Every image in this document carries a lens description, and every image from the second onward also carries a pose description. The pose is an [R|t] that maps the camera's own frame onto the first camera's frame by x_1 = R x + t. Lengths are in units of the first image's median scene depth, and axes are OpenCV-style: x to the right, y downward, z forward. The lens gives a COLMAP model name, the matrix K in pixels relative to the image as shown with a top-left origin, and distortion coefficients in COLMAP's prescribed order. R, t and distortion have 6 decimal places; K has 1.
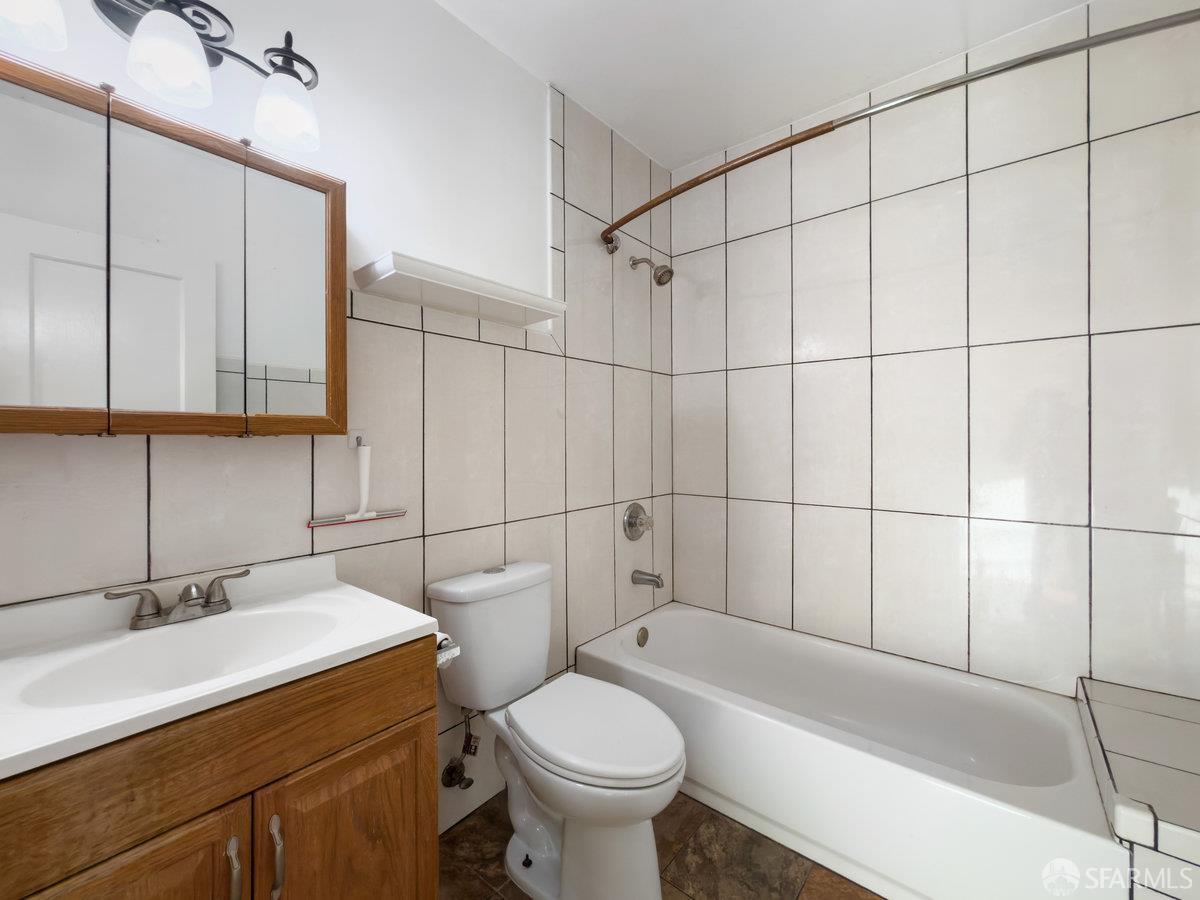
lens RADIAL K [[486.6, 0, 600.2], [0, 486.6, 443.7], [0, 0, 1]] dist [0.002024, -0.000355]
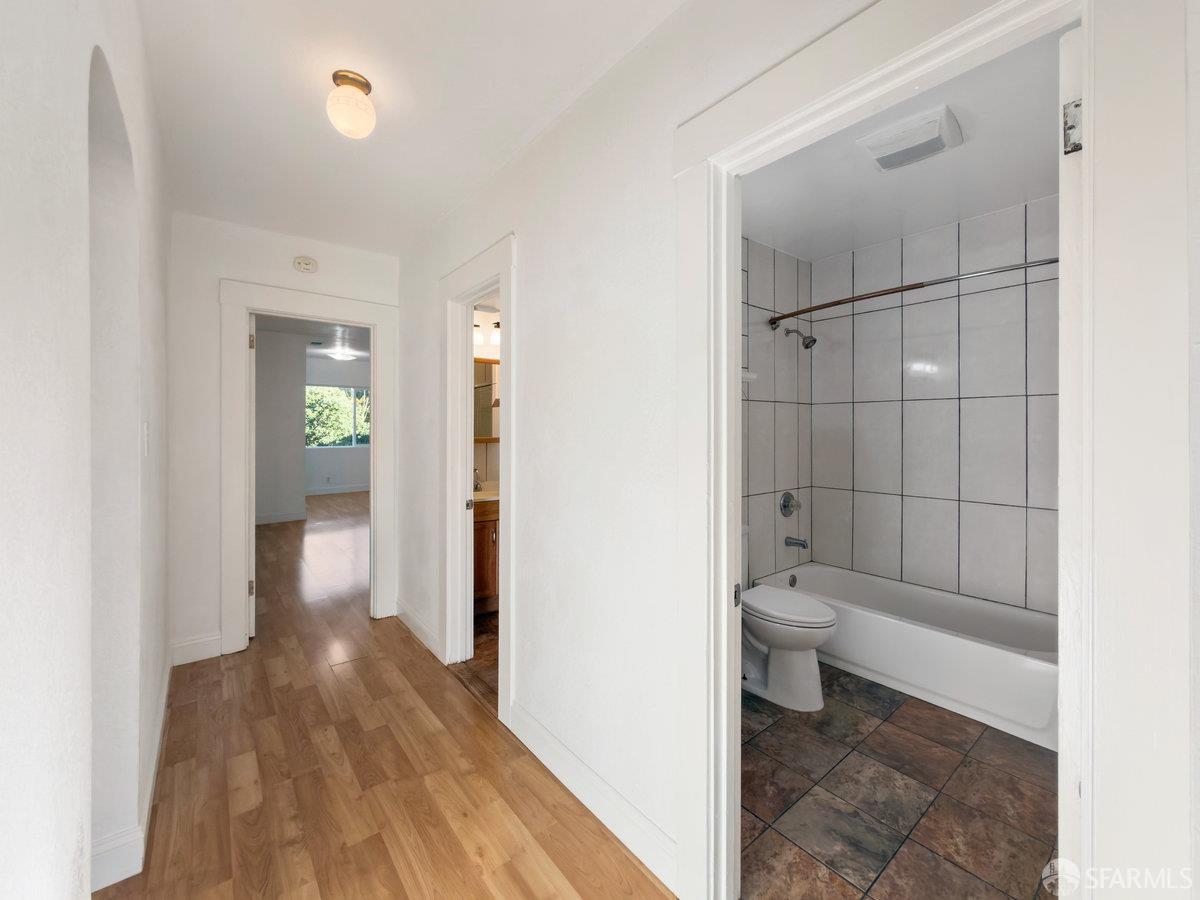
lens RADIAL K [[486.6, 0, 607.7], [0, 486.6, 433.3], [0, 0, 1]] dist [0.002024, -0.000355]
pose [[0.982705, 0.005054, -0.185110, -0.201124], [-0.004829, 0.999987, 0.001667, -0.060884], [0.185116, -0.000744, 0.982716, -0.593480]]
